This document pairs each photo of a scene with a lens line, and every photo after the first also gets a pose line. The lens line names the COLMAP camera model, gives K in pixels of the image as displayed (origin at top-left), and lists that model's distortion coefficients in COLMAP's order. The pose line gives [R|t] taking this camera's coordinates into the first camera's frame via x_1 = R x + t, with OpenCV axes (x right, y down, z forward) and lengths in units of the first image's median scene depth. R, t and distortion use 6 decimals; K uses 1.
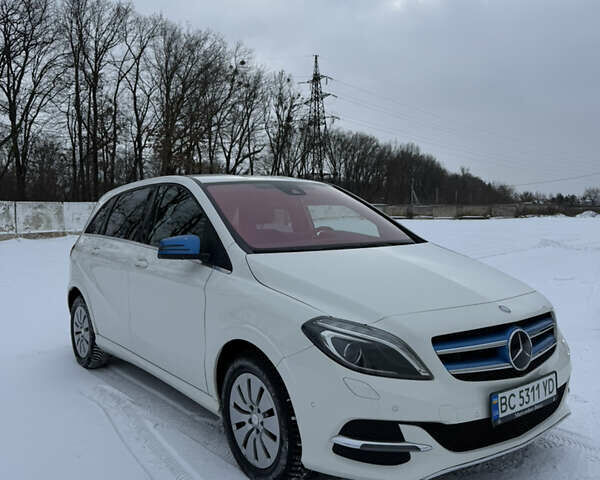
lens RADIAL K [[568.6, 0, 298.2], [0, 568.6, 230.5], [0, 0, 1]] dist [0.022784, 0.000000]
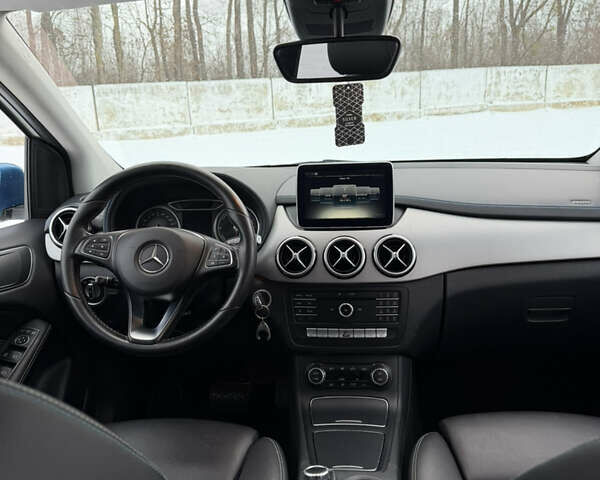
lens RADIAL K [[568.6, 0, 296.0], [0, 568.6, 243.2], [0, 0, 1]] dist [0.022784, 0.000000]
pose [[0.642858, 0.178092, -0.744994, -0.027004], [0.010032, 0.970555, 0.240669, -0.000860], [0.765919, -0.162190, 0.622143, 0.089562]]
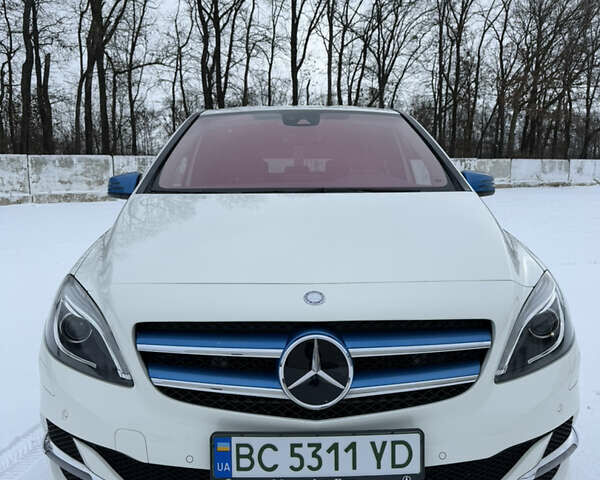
lens RADIAL K [[568.6, 0, 300.6], [0, 568.6, 238.7], [0, 0, 1]] dist [0.022784, 0.000000]
pose [[0.802162, 0.079009, -0.591857, 0.075006], [-0.027713, 0.995065, 0.095273, 0.002650], [0.596463, -0.060022, 0.800393, 0.059672]]
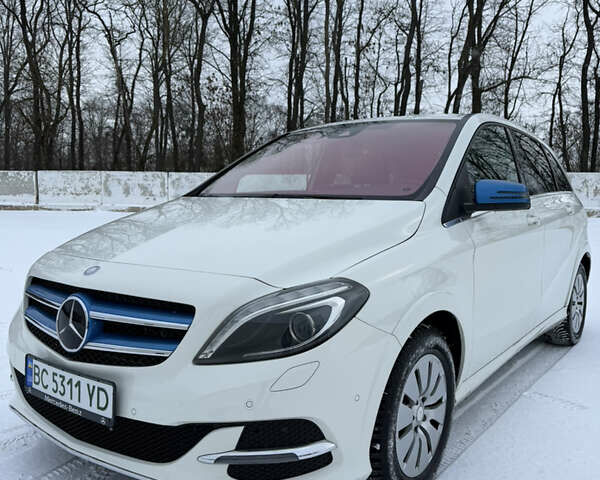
lens RADIAL K [[568.6, 0, 304.8], [0, 568.6, 237.2], [0, 0, 1]] dist [0.022784, 0.000000]
pose [[0.265965, 0.097080, -0.959082, 0.126550], [-0.044084, 0.995100, 0.088500, 0.001666], [0.962974, 0.018742, 0.268942, 0.117581]]
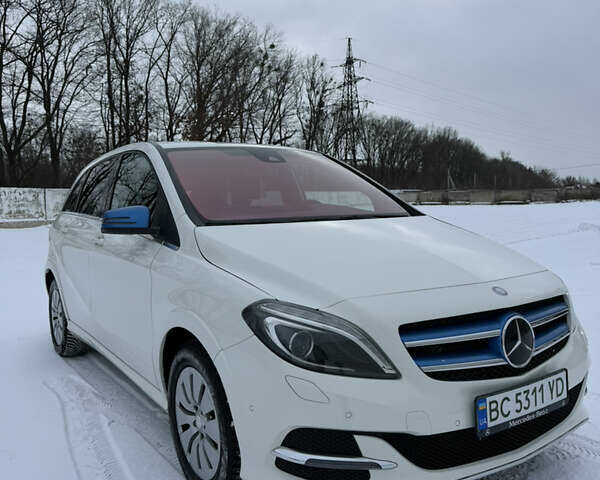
lens RADIAL K [[568.6, 0, 299.4], [0, 568.6, 235.5], [0, 0, 1]] dist [0.022784, 0.000000]
pose [[0.998135, -0.003636, -0.060938, 0.014387], [0.005505, 0.999519, 0.030524, 0.003771], [0.060798, -0.030802, 0.997675, 0.020864]]
